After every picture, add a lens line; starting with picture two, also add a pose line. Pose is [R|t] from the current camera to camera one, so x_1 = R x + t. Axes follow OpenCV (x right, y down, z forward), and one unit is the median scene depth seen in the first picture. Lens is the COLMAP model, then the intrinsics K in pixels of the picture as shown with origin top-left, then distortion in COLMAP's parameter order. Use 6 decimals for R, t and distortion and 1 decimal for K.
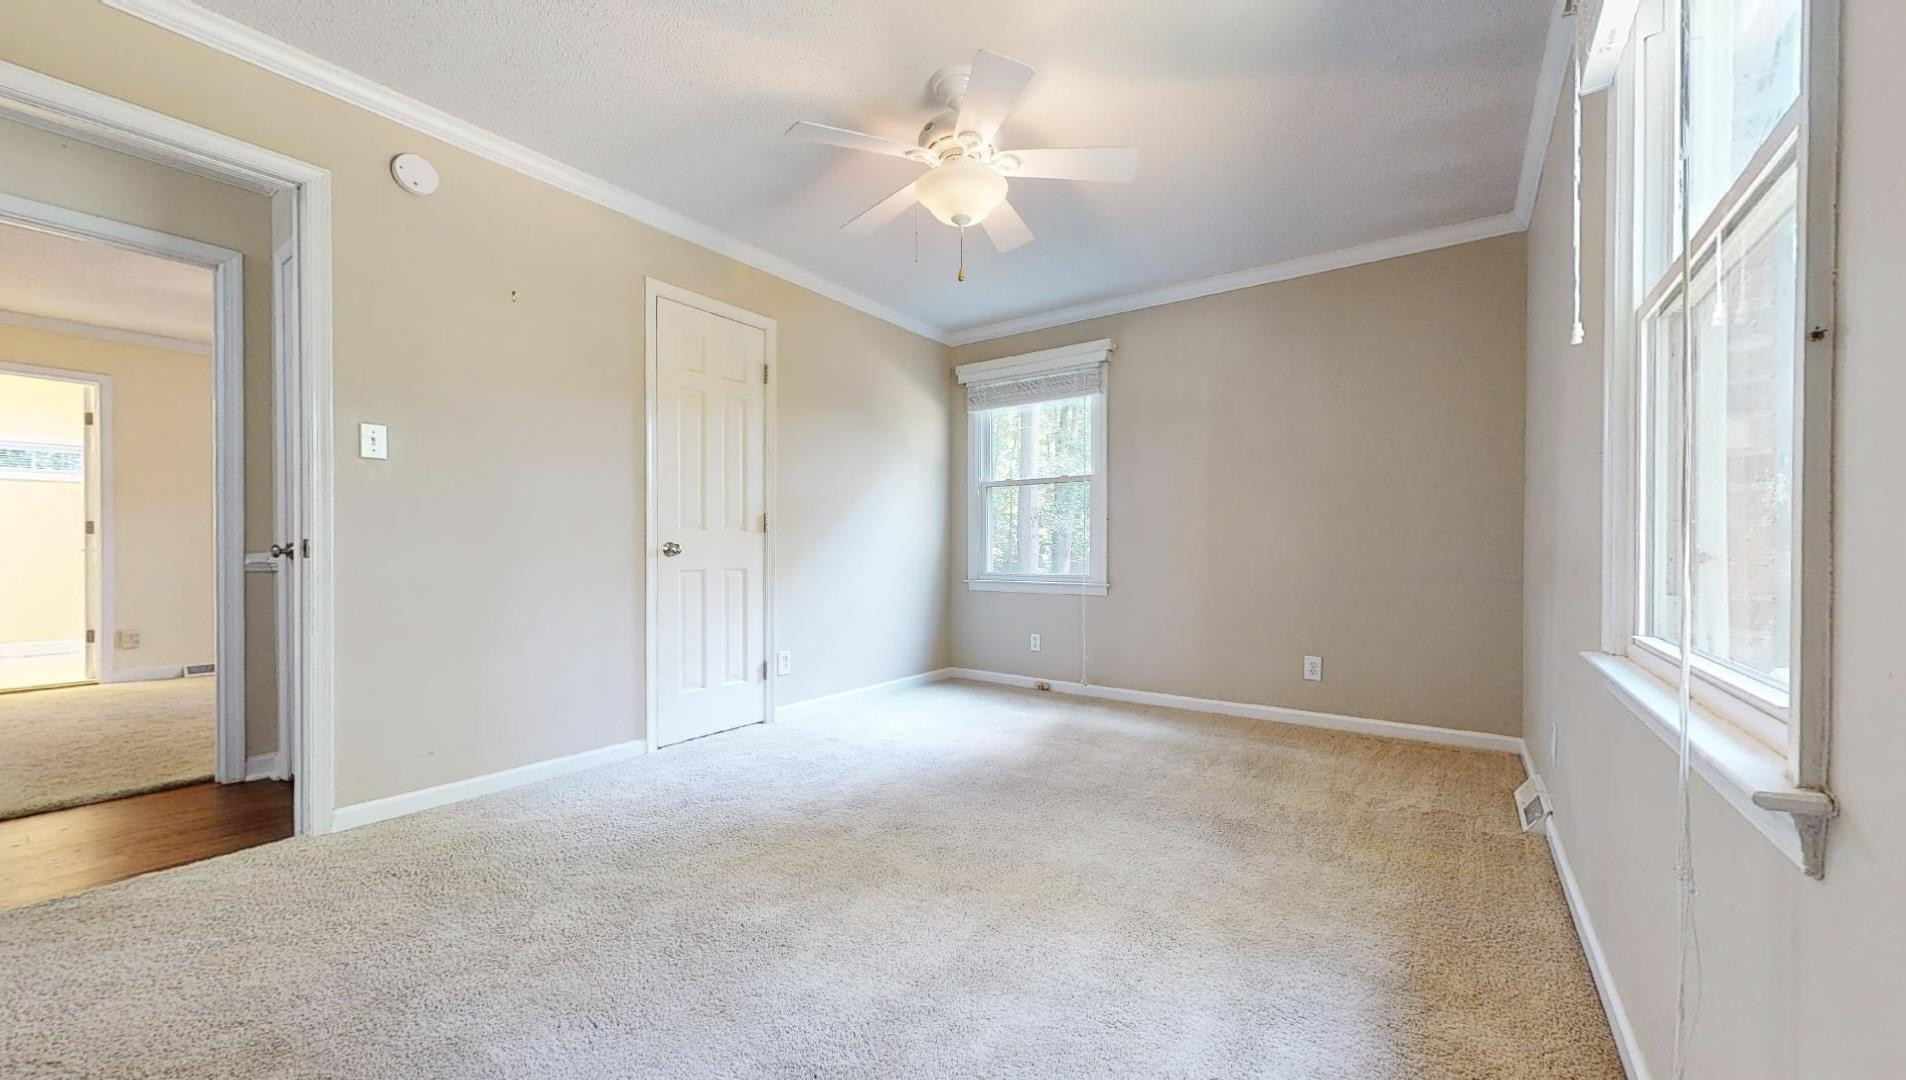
lens RADIAL K [[674.3, 0, 959.1], [0, 674.3, 553.7], [0, 0, 1]] dist [-0.001408, -0.000188]
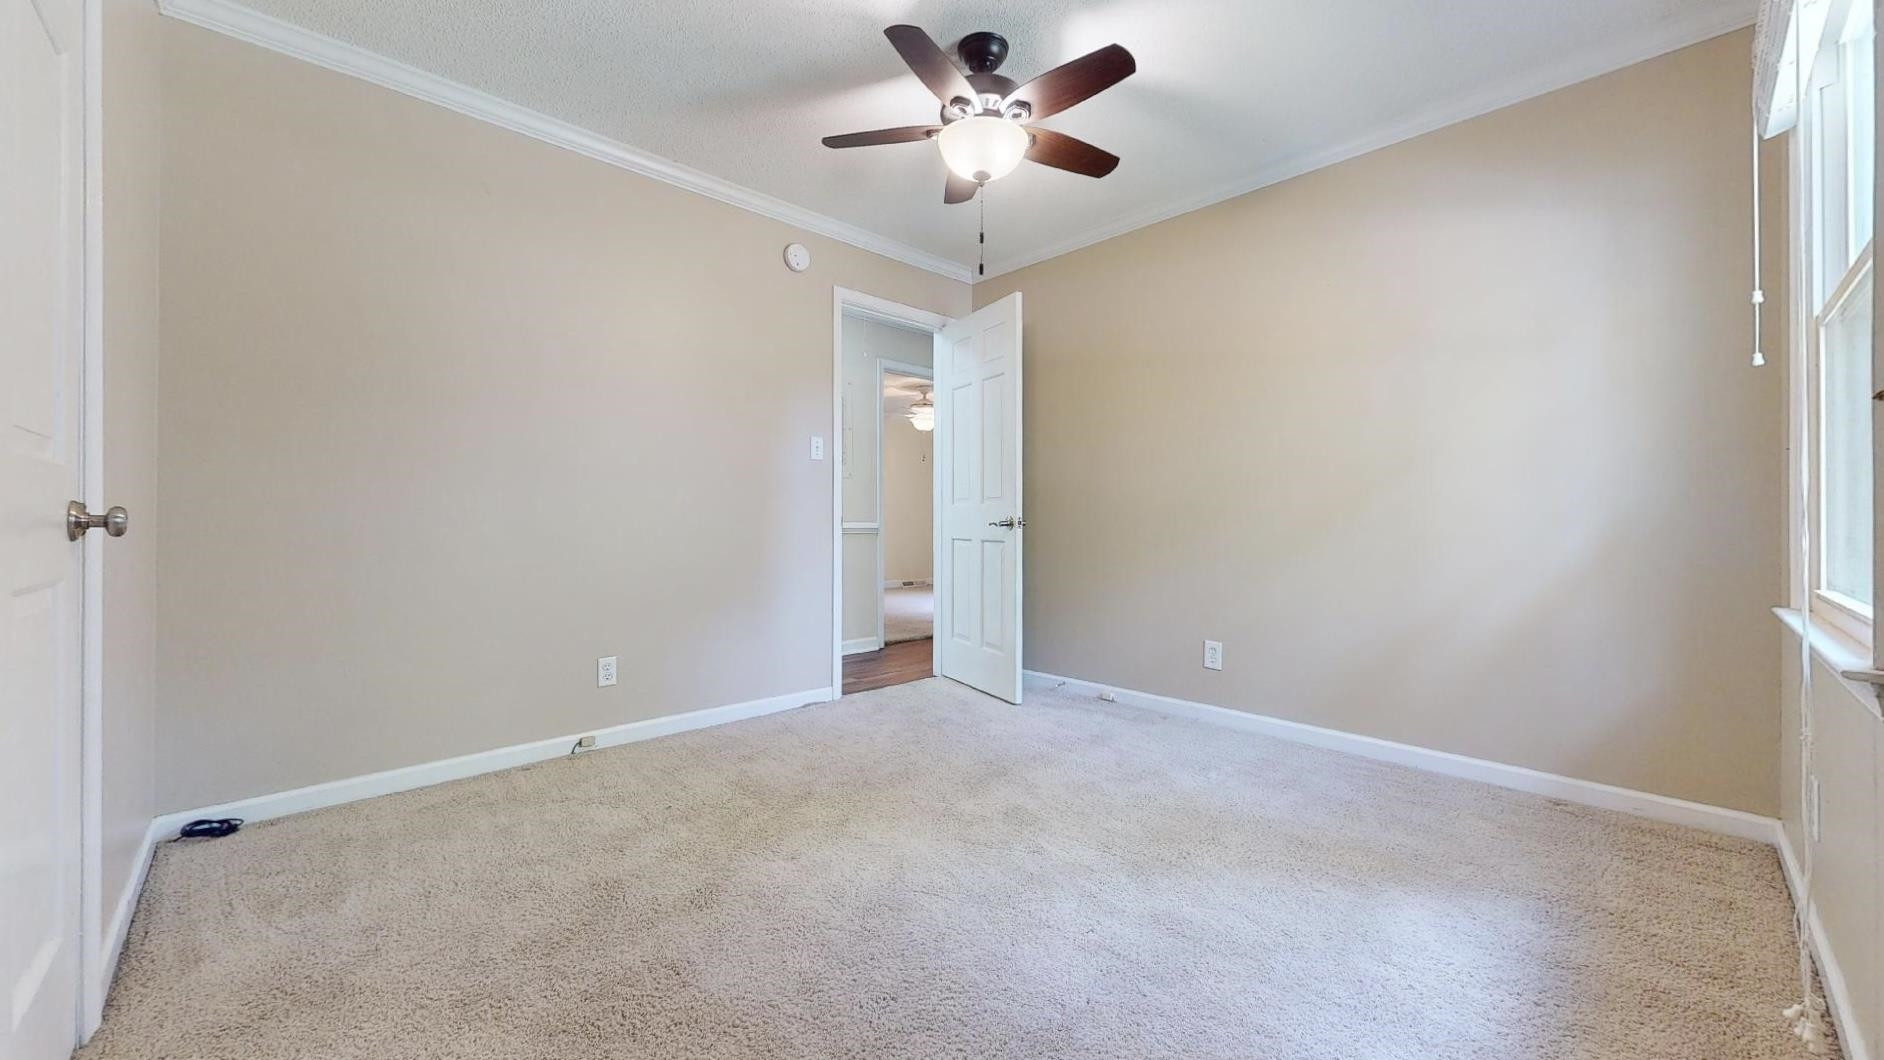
lens RADIAL K [[690.3, 0, 935.3], [0, 690.3, 531.6], [0, 0, 1]] dist [0.001057, 0.000097]
pose [[0.984063, 0.000458, -0.177822, -0.313526], [0.001285, 0.999952, 0.009682, 0.006884], [0.177818, -0.009756, 0.984015, -0.489506]]
